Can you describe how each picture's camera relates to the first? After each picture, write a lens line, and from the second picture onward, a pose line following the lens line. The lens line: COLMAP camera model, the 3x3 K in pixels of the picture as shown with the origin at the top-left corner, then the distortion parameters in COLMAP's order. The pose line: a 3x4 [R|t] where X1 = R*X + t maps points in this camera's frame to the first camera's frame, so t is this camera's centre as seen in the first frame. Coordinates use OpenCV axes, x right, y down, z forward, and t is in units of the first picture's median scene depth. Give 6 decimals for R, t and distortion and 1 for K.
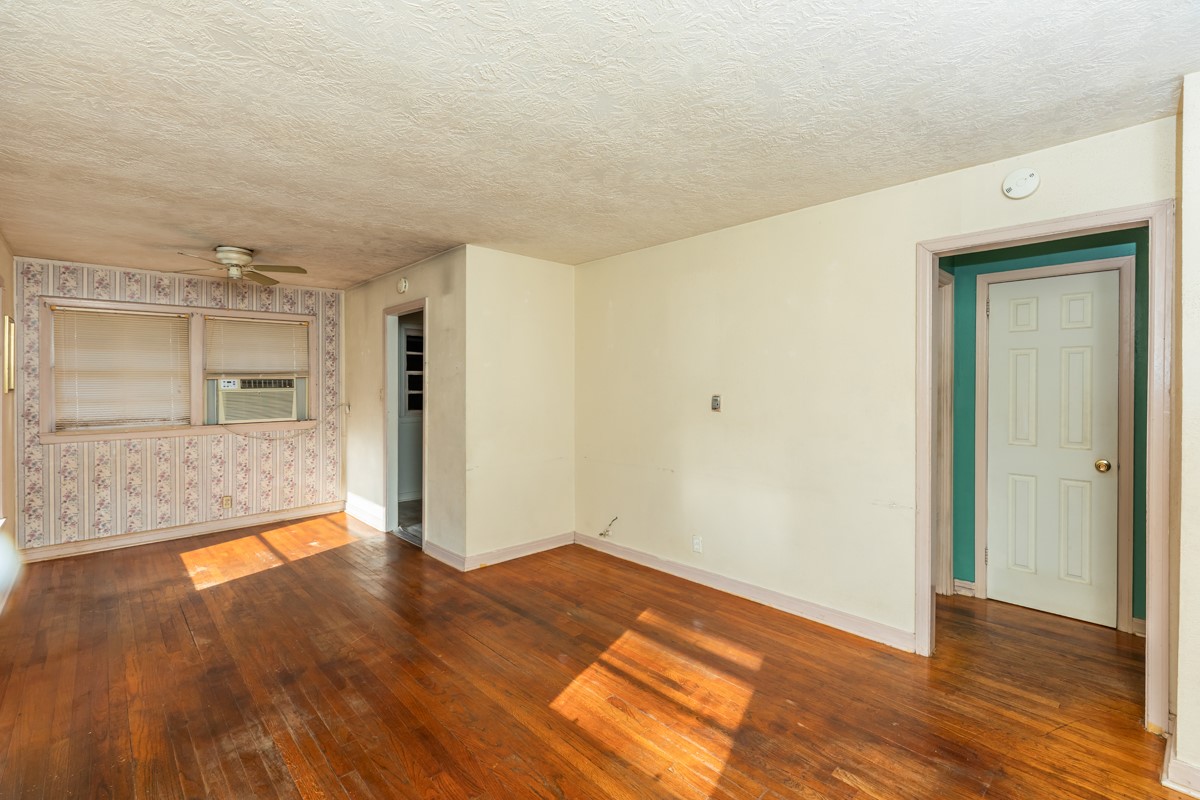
lens RADIAL K [[542.1, 0, 600.9], [0, 542.1, 390.0], [0, 0, 1]] dist [0.004411, -0.000881]
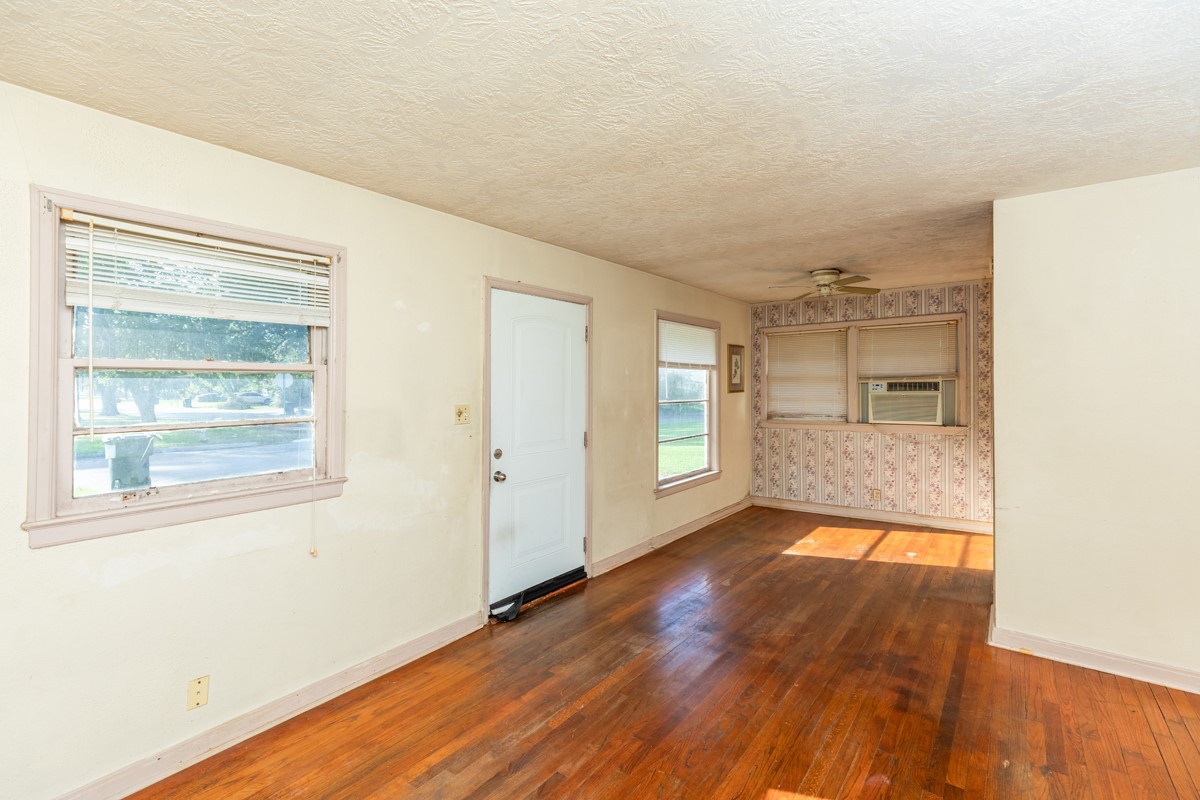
lens RADIAL K [[542.1, 0, 602.8], [0, 542.1, 378.7], [0, 0, 1]] dist [0.004411, -0.000881]
pose [[0.166887, -0.010077, -0.985925, 0.332914], [-0.006690, 0.999913, -0.011352, -0.012787], [0.985953, 0.008490, 0.166805, 0.300440]]
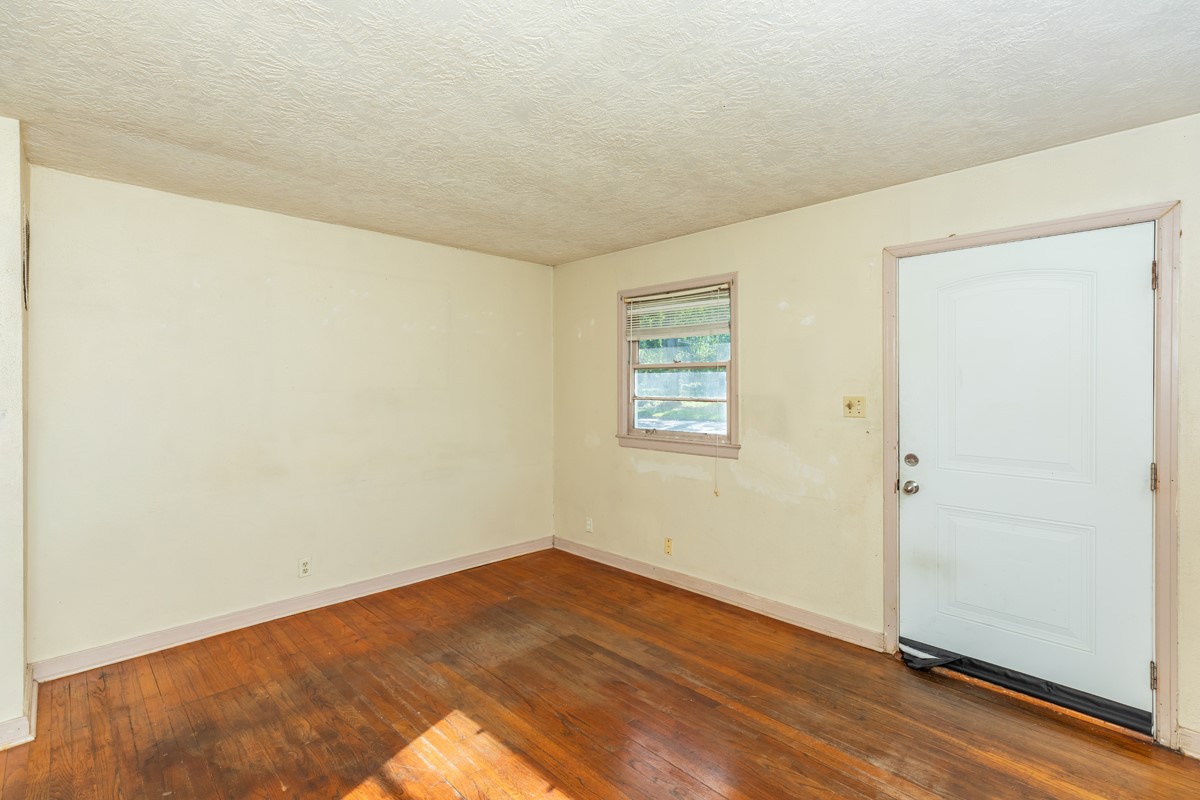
lens RADIAL K [[542.1, 0, 598.6], [0, 542.1, 383.3], [0, 0, 1]] dist [0.004411, -0.000881]
pose [[-0.999514, 0.002338, -0.031077, -0.044877], [0.001881, 0.999890, 0.014740, -0.012120], [0.031108, 0.014675, -0.999408, 0.859131]]
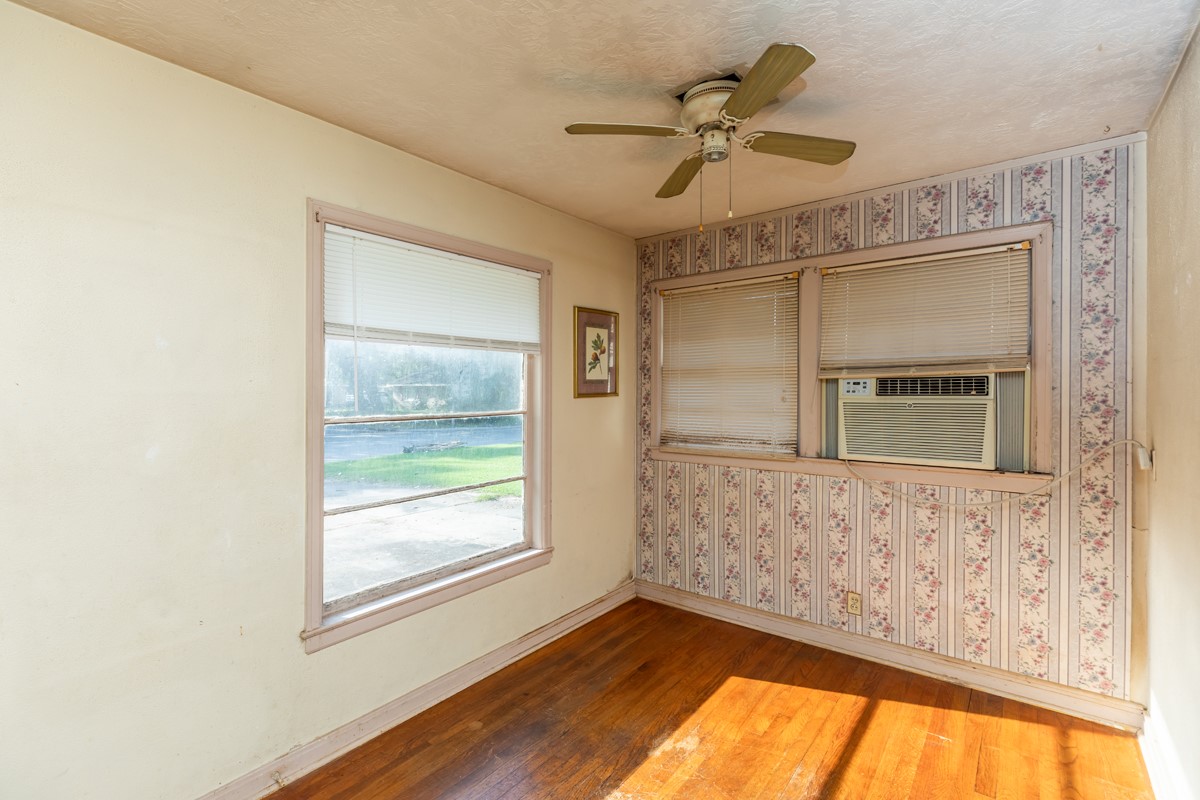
lens RADIAL K [[542.1, 0, 589.3], [0, 542.1, 385.7], [0, 0, 1]] dist [0.004411, -0.000881]
pose [[0.145626, -0.001774, -0.989338, -0.206496], [-0.010962, 0.999934, -0.003407, -0.008397], [0.989279, 0.011341, 0.145597, 0.725715]]
